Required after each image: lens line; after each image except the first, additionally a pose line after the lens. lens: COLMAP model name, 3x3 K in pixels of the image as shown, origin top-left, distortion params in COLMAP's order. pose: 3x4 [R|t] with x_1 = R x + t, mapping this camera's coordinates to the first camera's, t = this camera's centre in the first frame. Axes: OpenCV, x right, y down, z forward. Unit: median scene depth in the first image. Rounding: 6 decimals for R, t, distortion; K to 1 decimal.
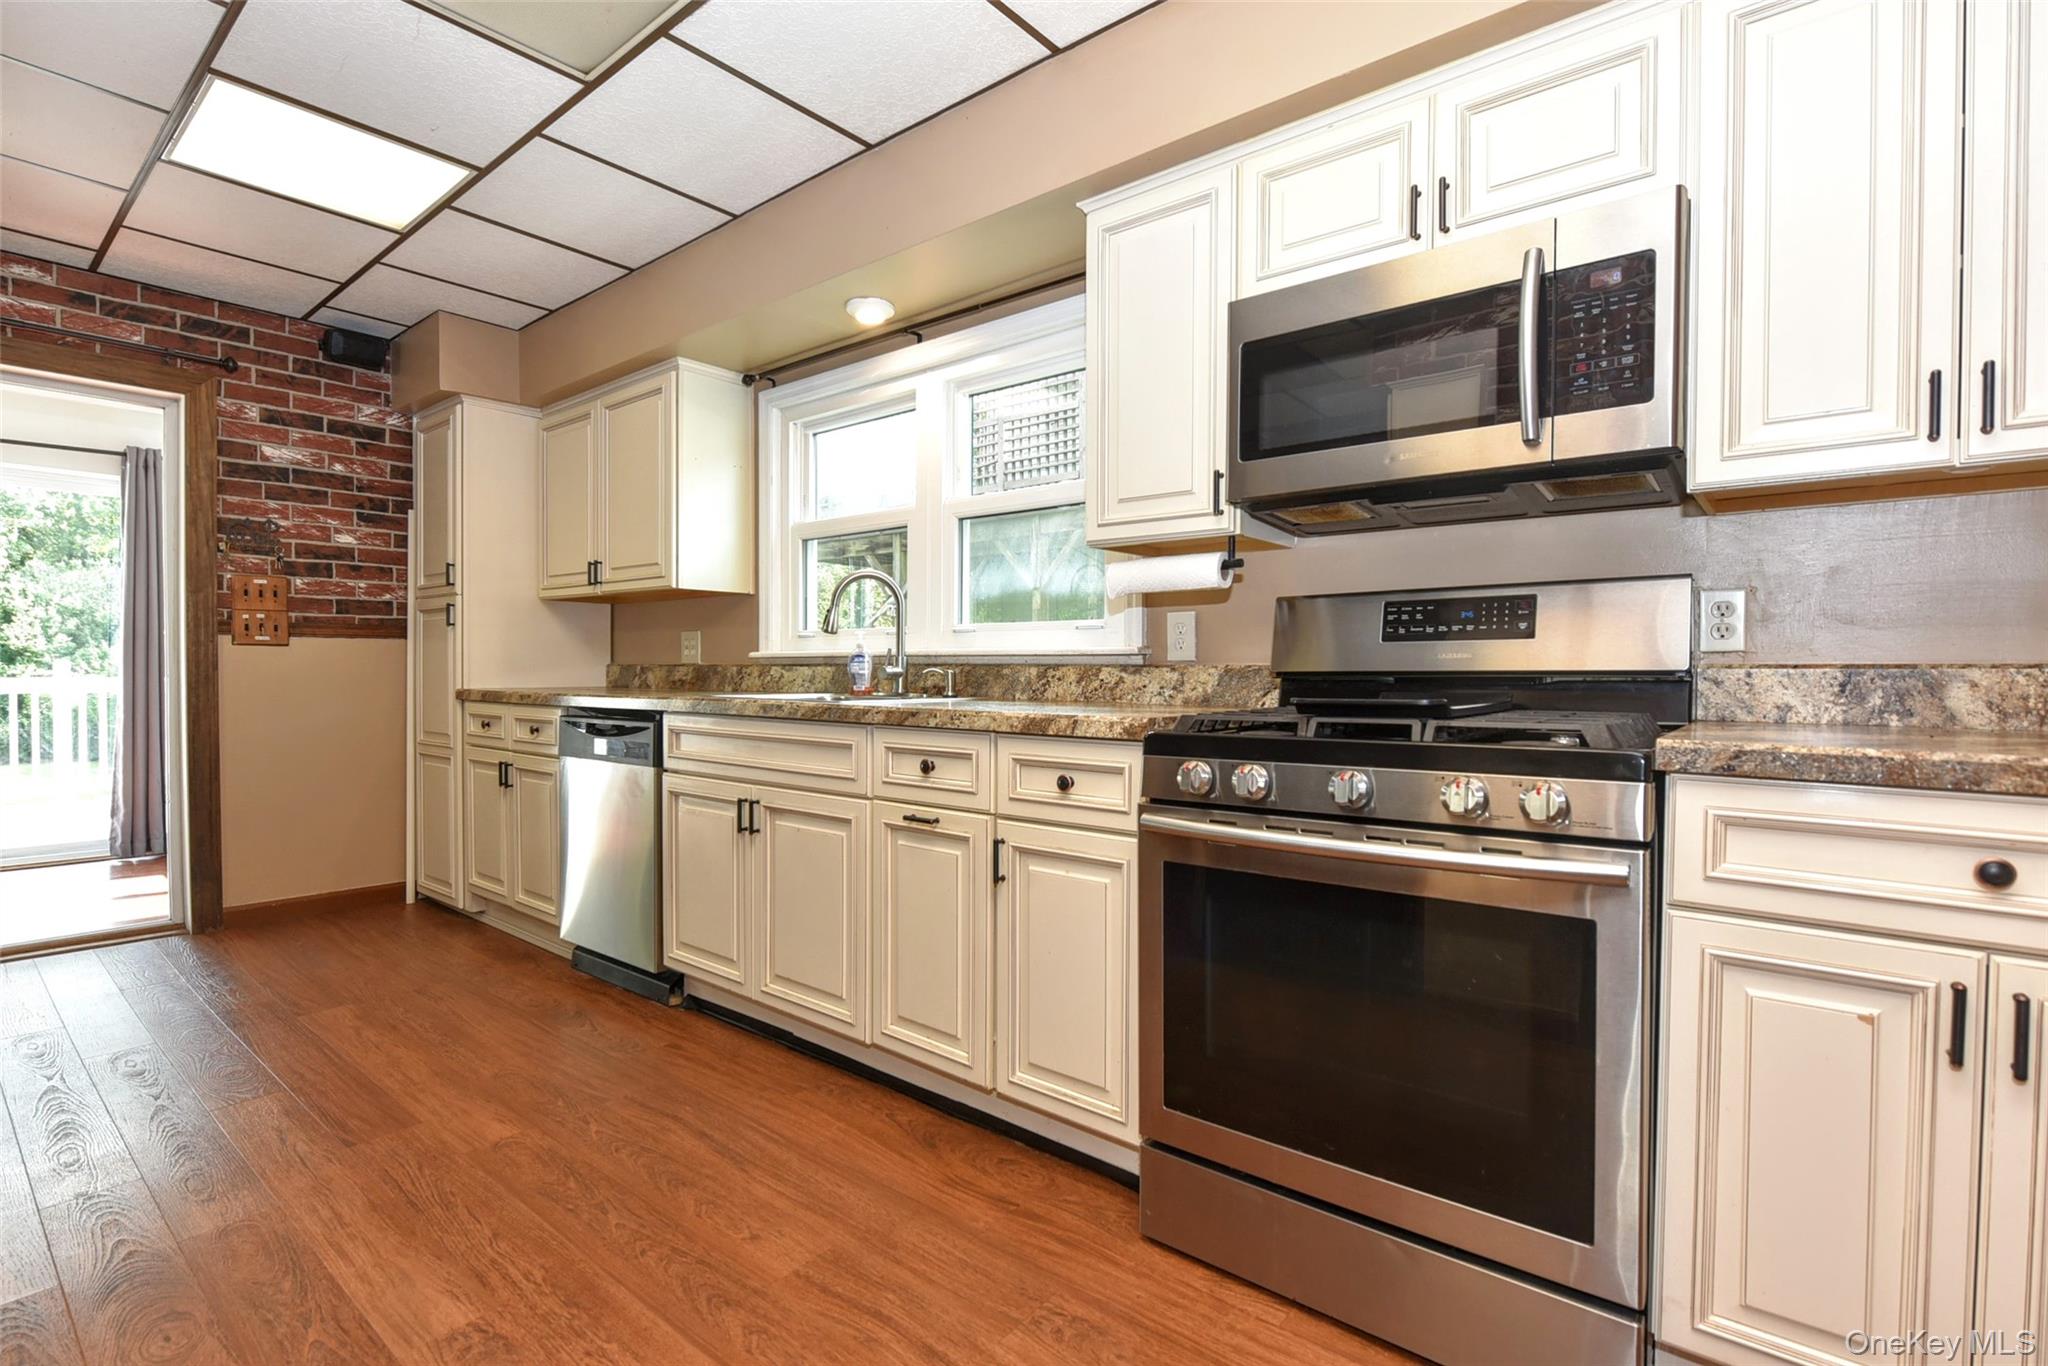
lens RADIAL K [[952.0, 0, 1031.8], [0, 952.0, 688.8], [0, 0, 1]] dist [-0.005480, -0.000991]
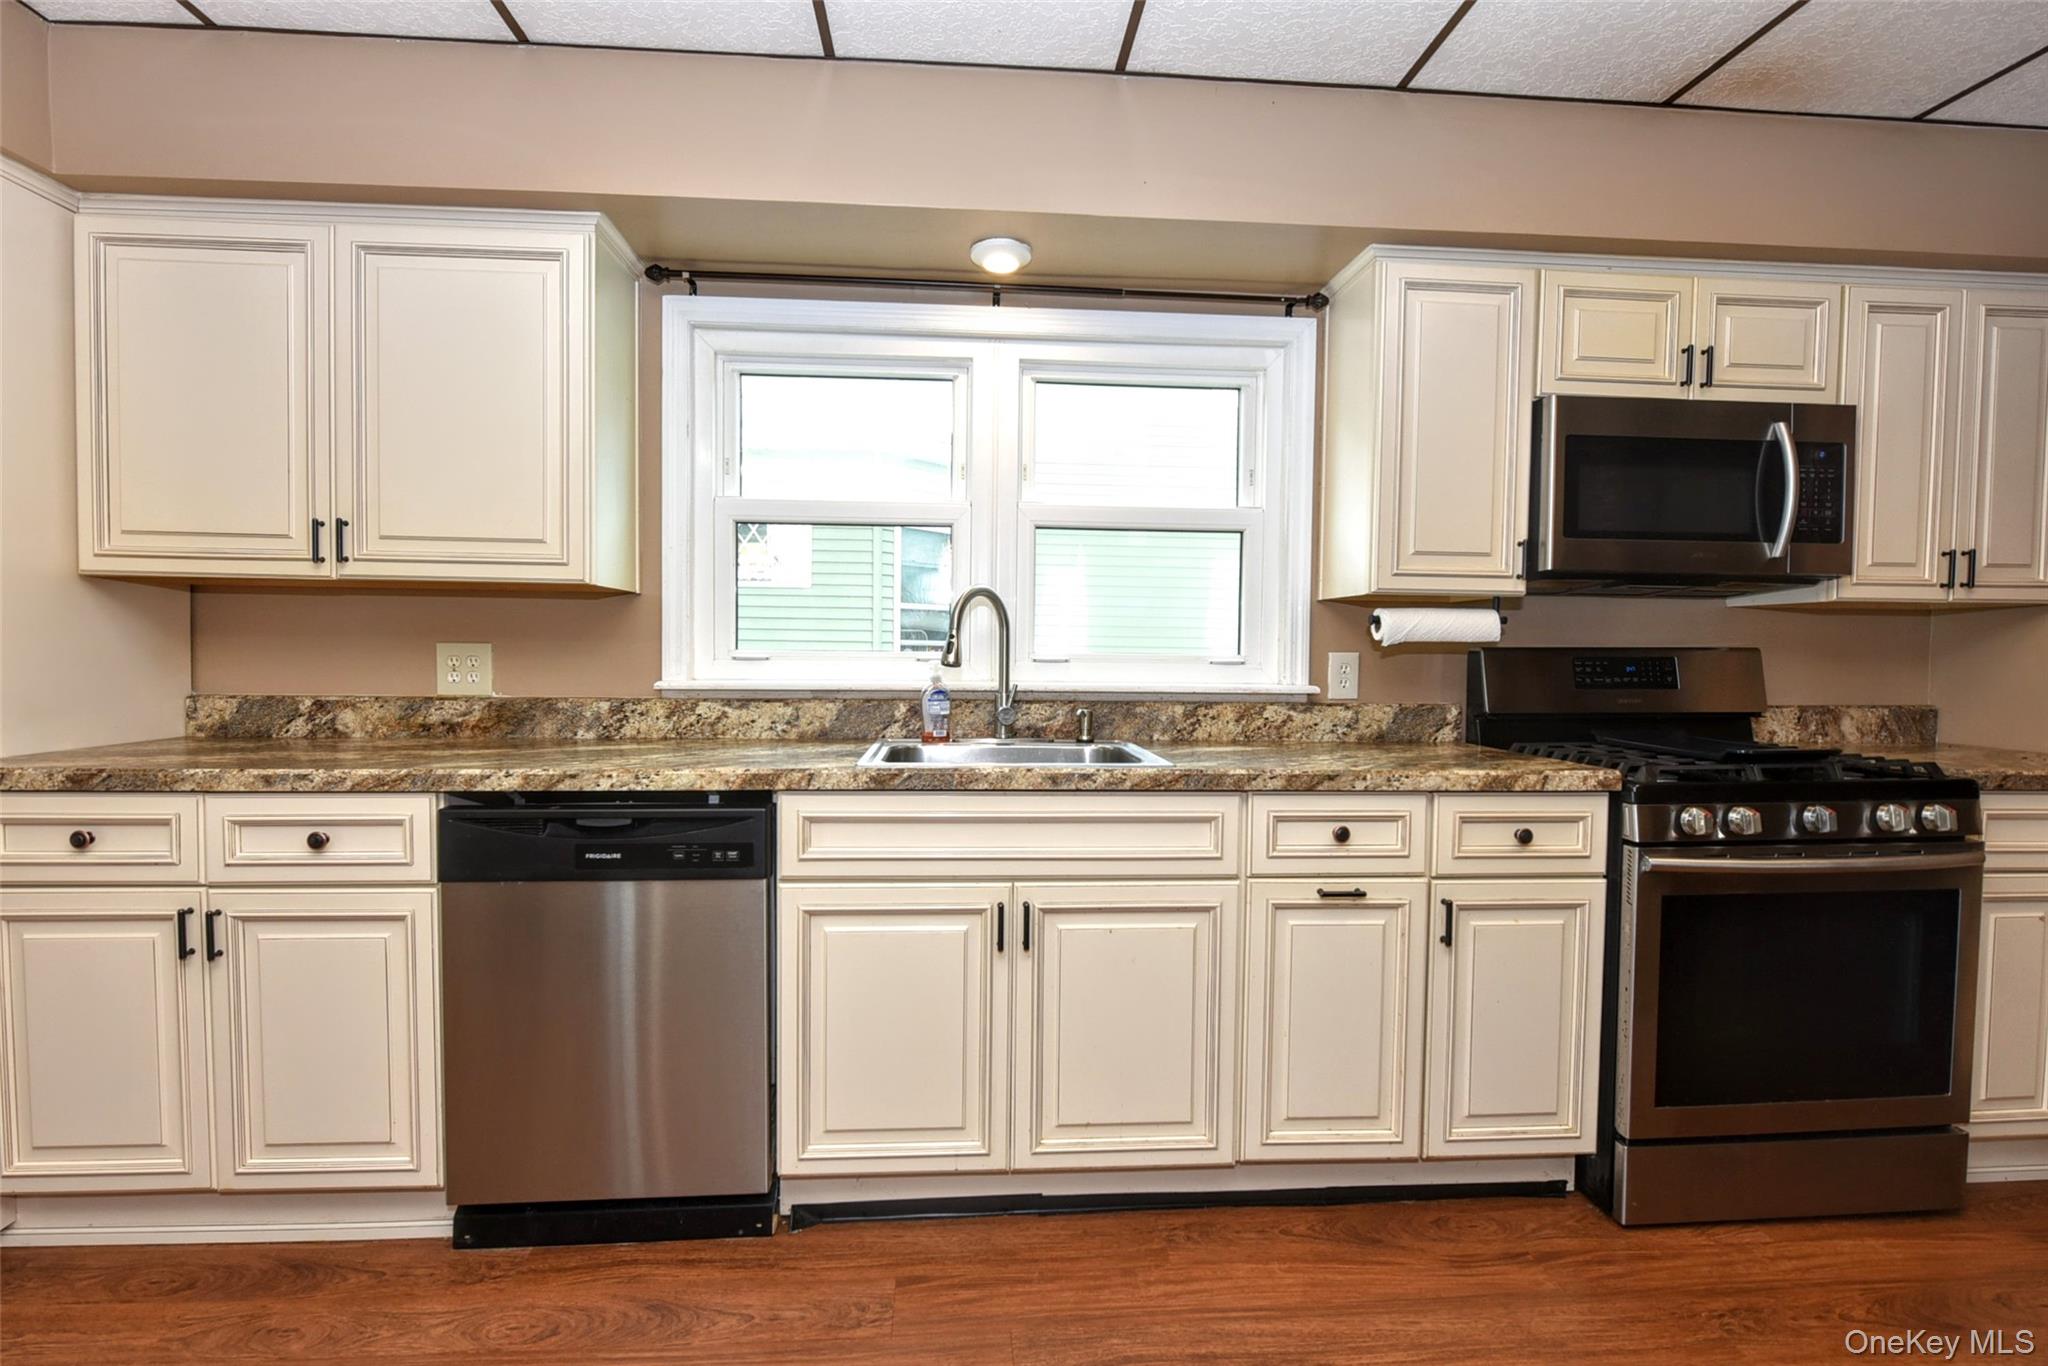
lens RADIAL K [[952.0, 0, 1030.9], [0, 952.0, 687.1], [0, 0, 1]] dist [-0.005480, -0.000991]
pose [[0.725681, -0.022693, 0.687657, -0.911755], [0.006802, 0.999644, 0.025810, -0.080361], [-0.687998, -0.014052, 0.725576, 0.530223]]
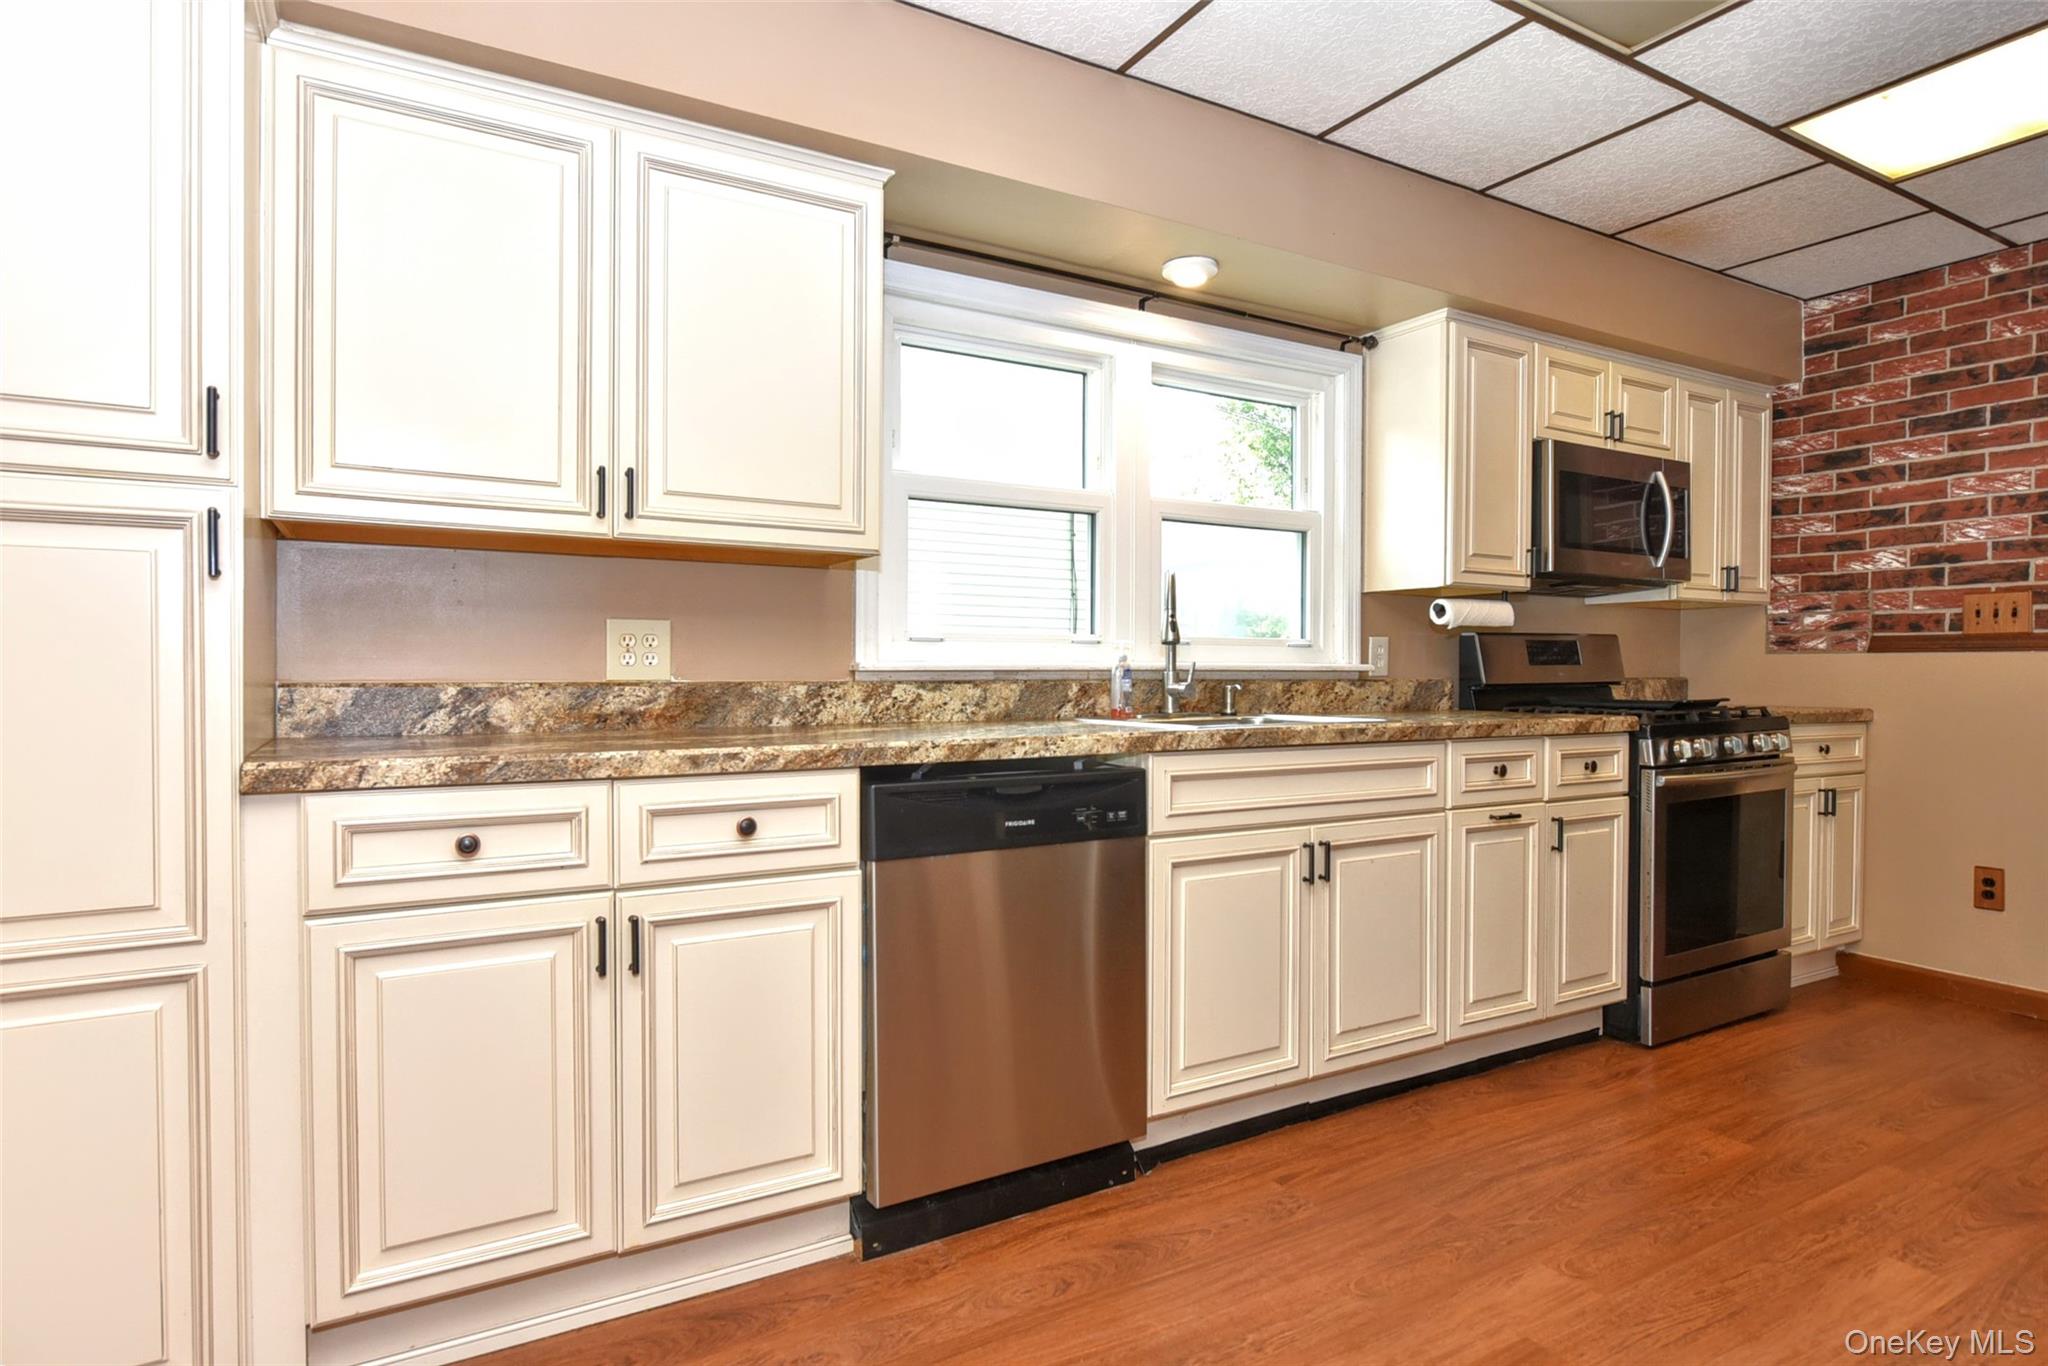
lens RADIAL K [[1086.9, 0, 1028.9], [0, 1086.9, 684.0], [0, 0, 1]] dist [0.000023, -0.001684]
pose [[0.354838, -0.015622, 0.934797, -1.496905], [0.019852, 0.999761, 0.009172, -0.045742], [-0.934717, 0.015303, 0.355063, 1.030482]]
